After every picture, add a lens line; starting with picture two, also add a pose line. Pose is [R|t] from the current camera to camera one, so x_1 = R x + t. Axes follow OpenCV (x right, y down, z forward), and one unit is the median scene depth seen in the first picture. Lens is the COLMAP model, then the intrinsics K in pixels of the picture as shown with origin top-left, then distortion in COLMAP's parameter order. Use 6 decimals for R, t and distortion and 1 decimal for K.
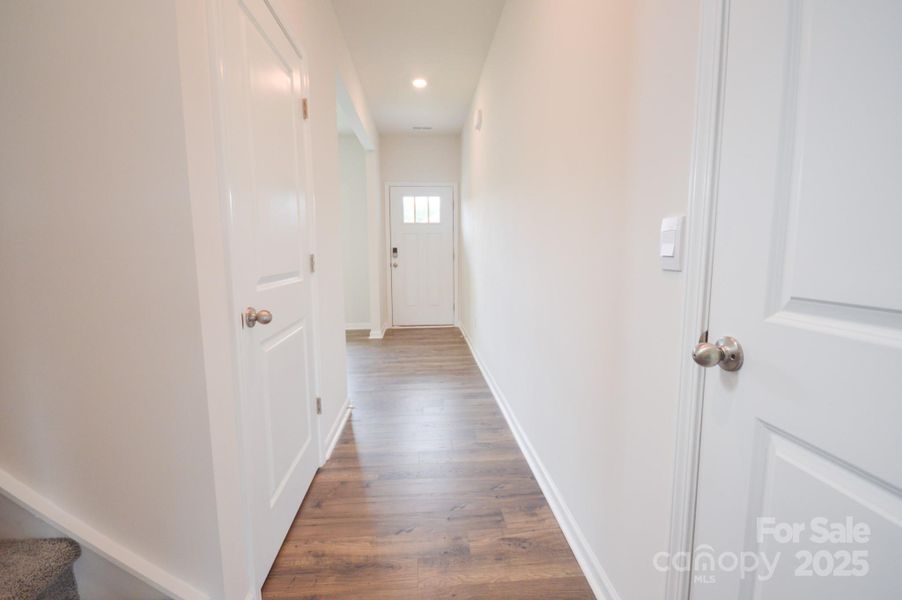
lens RADIAL K [[395.1, 0, 446.9], [0, 395.1, 299.7], [0, 0, 1]] dist [0.002713, -0.006004]
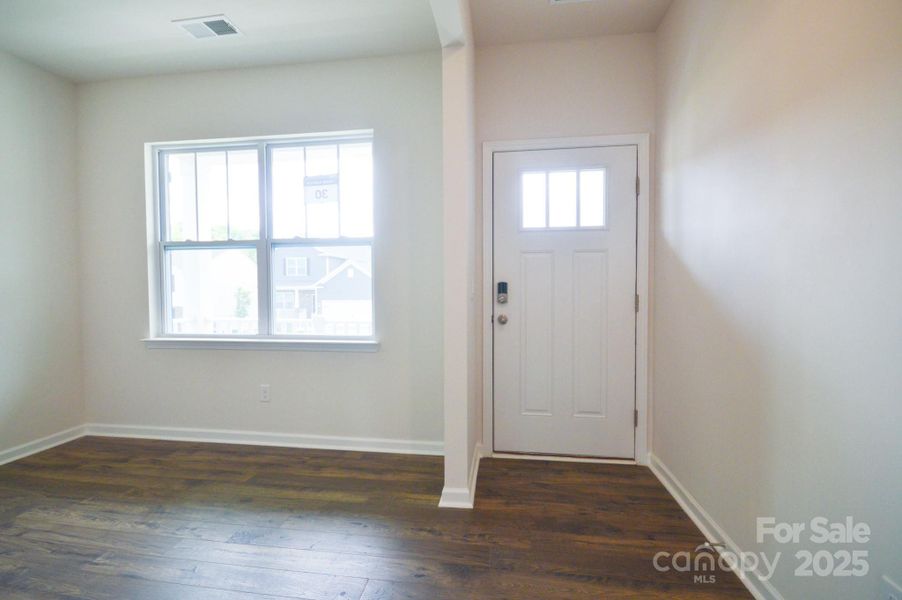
lens RADIAL K [[395.1, 0, 450.8], [0, 395.1, 299.9], [0, 0, 1]] dist [0.002713, -0.006004]
pose [[0.979092, 0.005958, -0.203331, -0.096577], [-0.025600, 0.995233, -0.094107, -0.066060], [0.201801, 0.097345, 0.974577, 0.539963]]
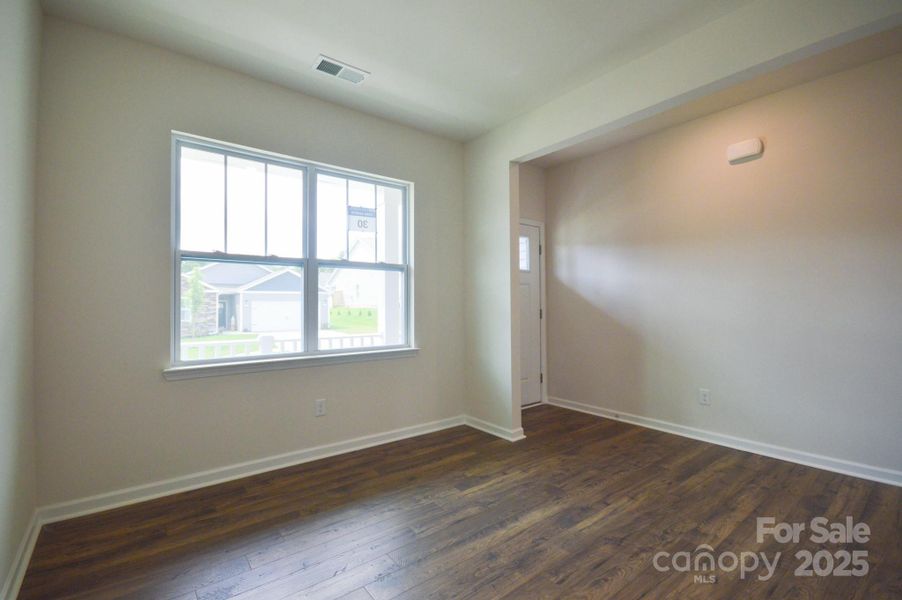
lens RADIAL K [[395.1, 0, 444.5], [0, 395.1, 300.2], [0, 0, 1]] dist [0.002713, -0.006004]
pose [[0.834686, 0.006499, 0.550688, -0.585214], [0.069879, 0.990599, -0.117606, -0.056252], [-0.546275, 0.136646, 0.826385, 0.455250]]
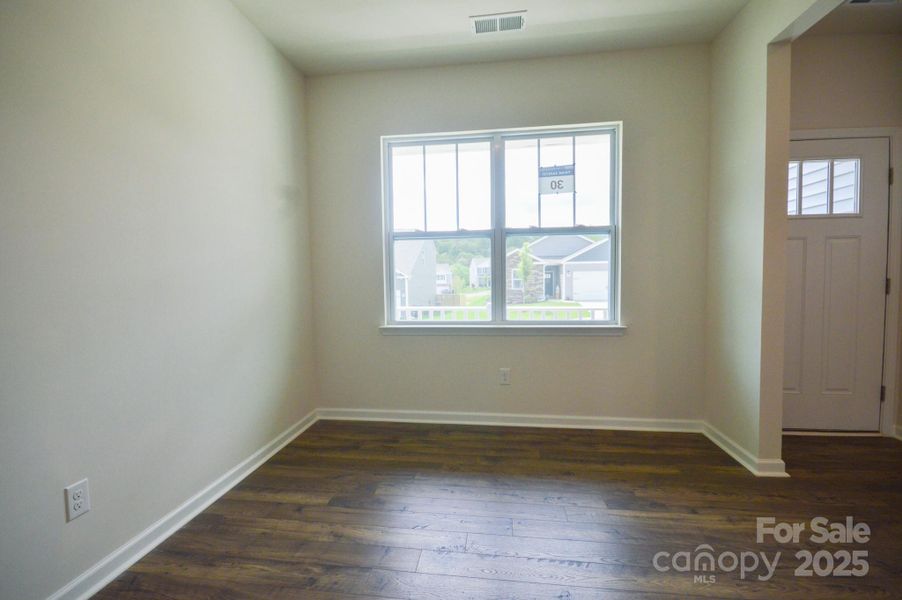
lens RADIAL K [[395.1, 0, 451.3], [0, 395.1, 298.9], [0, 0, 1]] dist [0.002713, -0.006004]
pose [[0.980584, 0.000490, -0.196100, -0.399244], [-0.013976, 0.997629, -0.067392, -0.055584], [0.195602, 0.068825, 0.978265, 0.455924]]
